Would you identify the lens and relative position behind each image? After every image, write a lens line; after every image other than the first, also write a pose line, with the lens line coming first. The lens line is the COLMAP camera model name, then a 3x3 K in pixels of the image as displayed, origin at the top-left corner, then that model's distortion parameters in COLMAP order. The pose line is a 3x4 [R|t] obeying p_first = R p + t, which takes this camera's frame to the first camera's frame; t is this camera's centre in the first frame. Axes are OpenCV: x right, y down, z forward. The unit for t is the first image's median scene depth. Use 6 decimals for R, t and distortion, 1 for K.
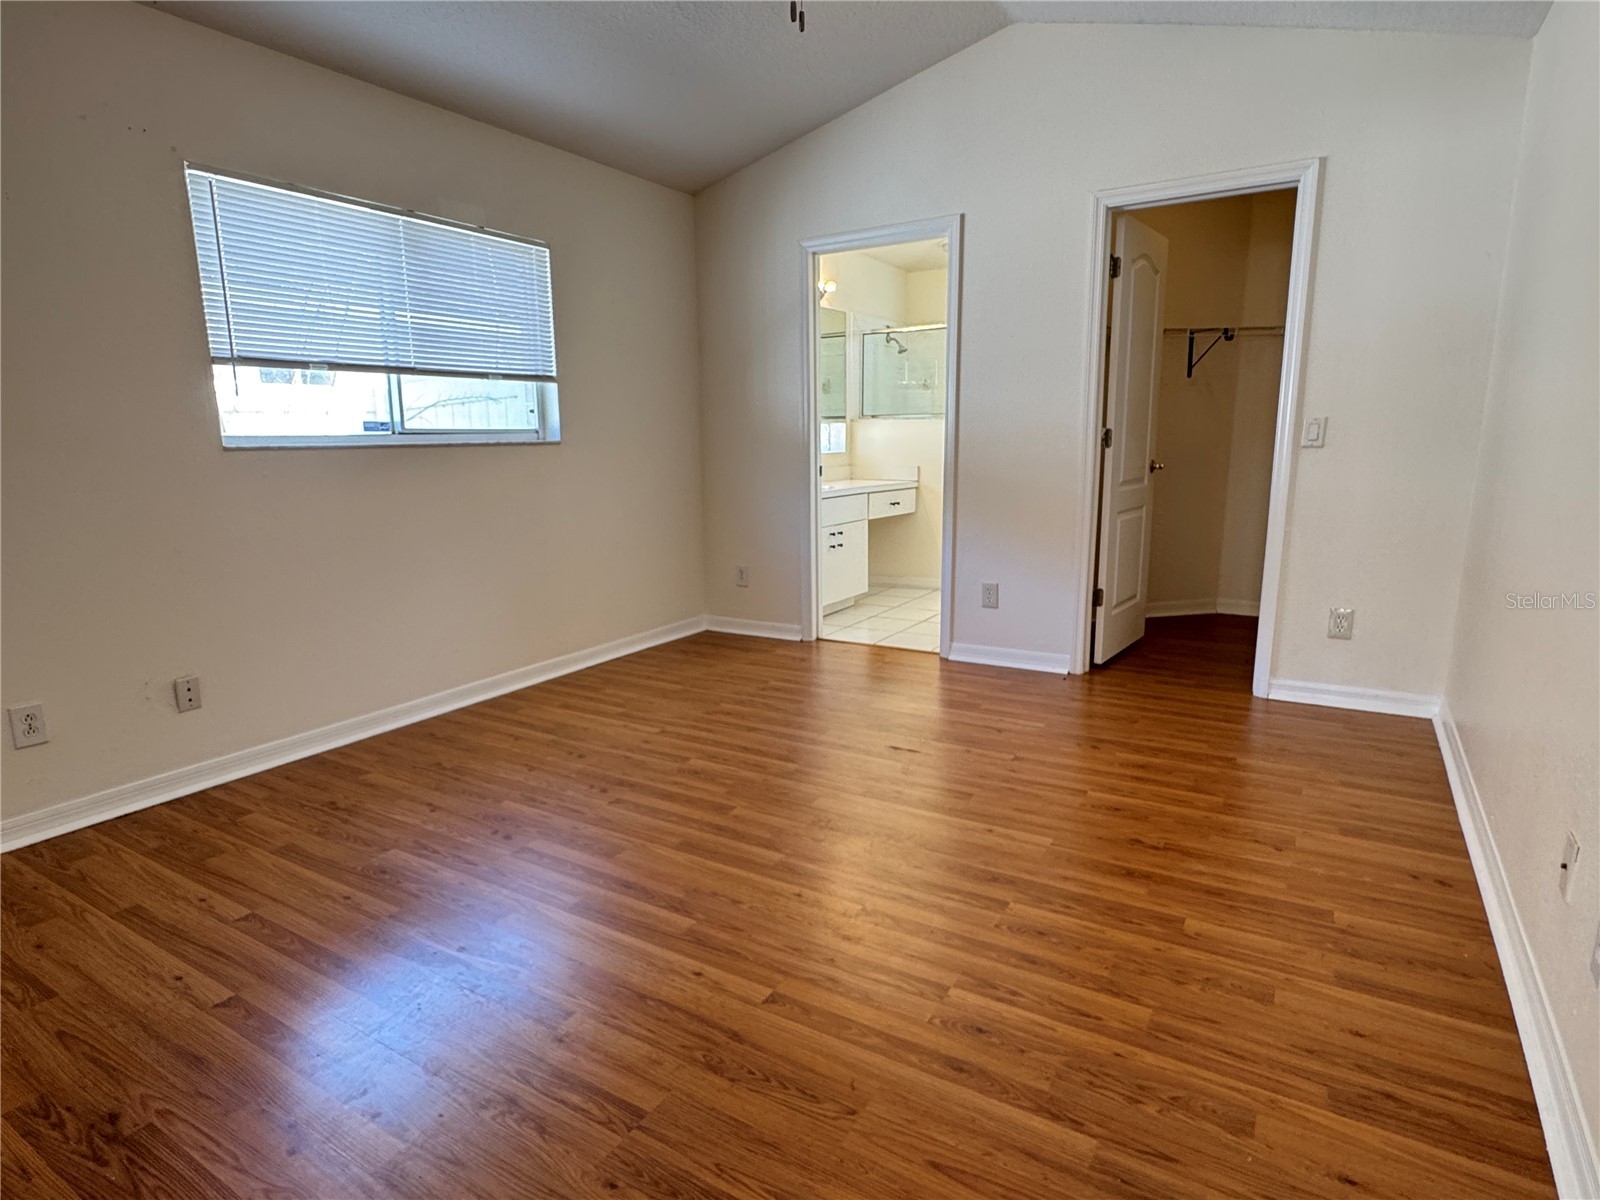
lens RADIAL K [[868.8, 0, 800.7], [0, 868.8, 597.2], [0, 0, 1]] dist [-0.000129, -0.000474]
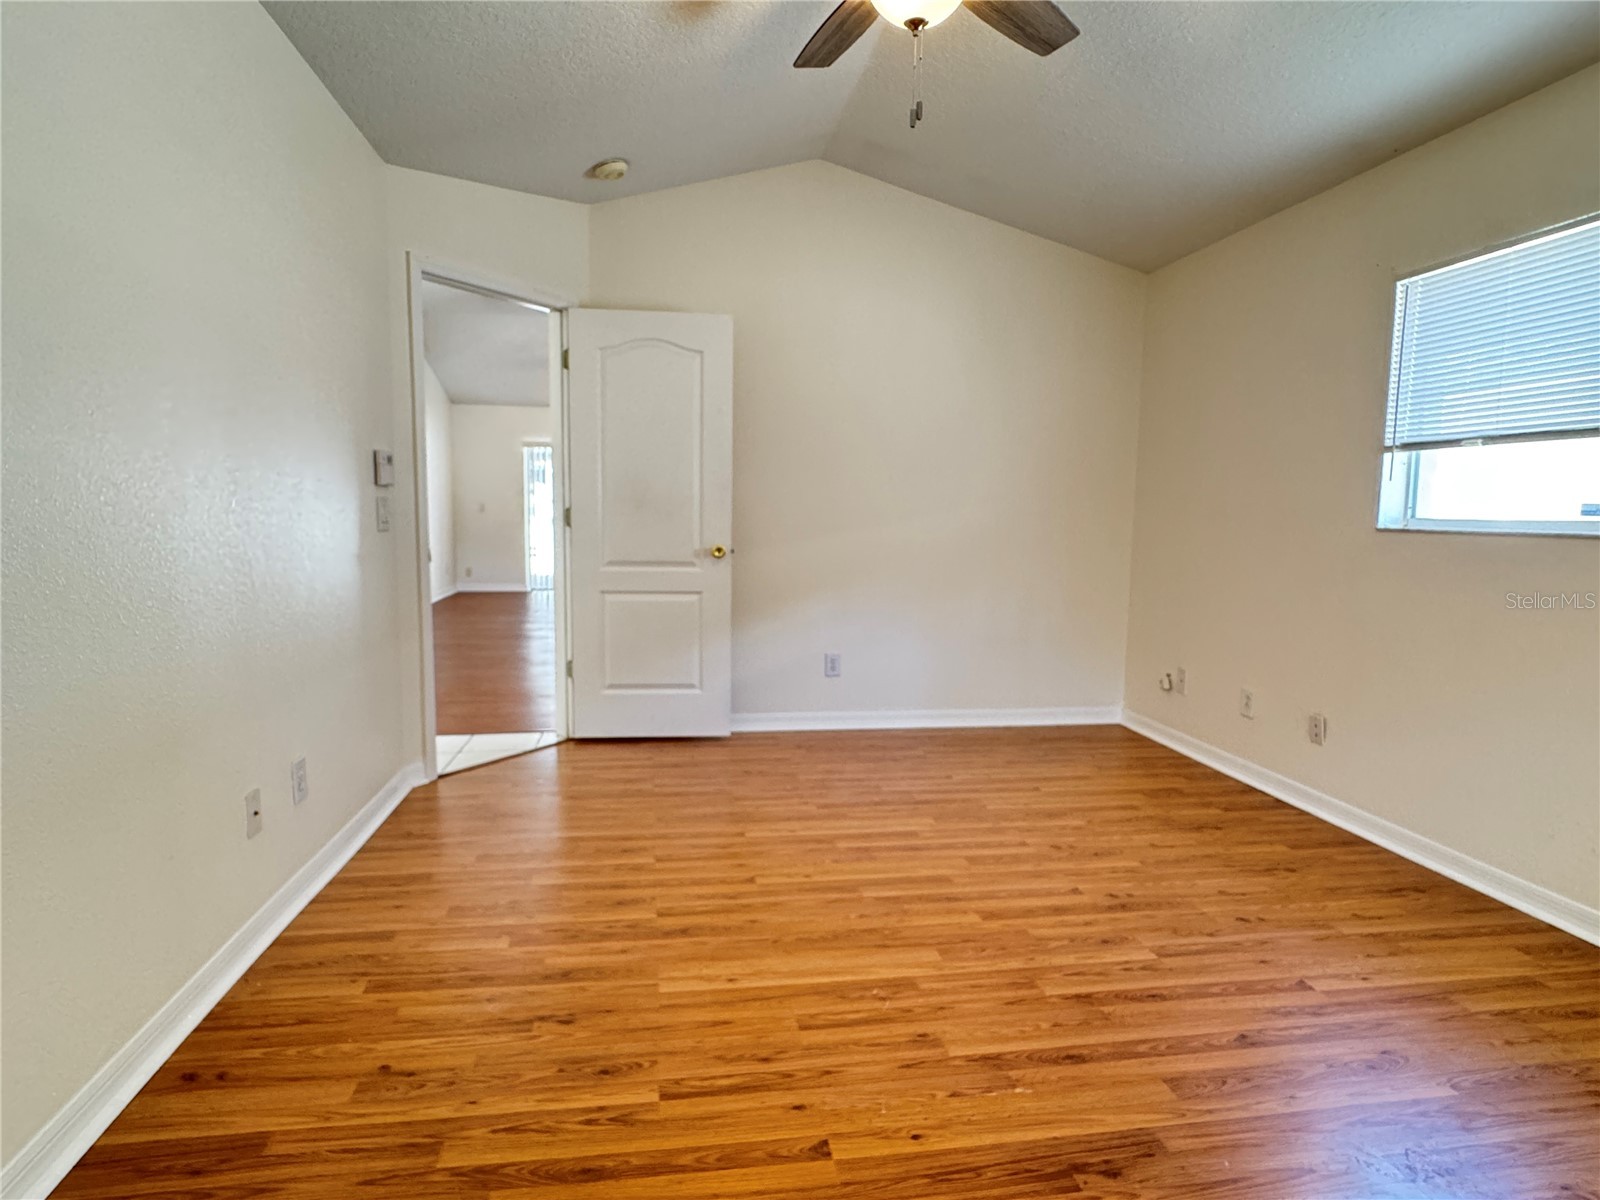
lens RADIAL K [[868.8, 0, 801.3], [0, 868.8, 596.2], [0, 0, 1]] dist [-0.000129, -0.000474]
pose [[-0.749935, 0.064248, -0.658385, 0.624011], [-0.129459, 0.961773, 0.241315, -0.270283], [0.648721, 0.266204, -0.712949, 1.382321]]
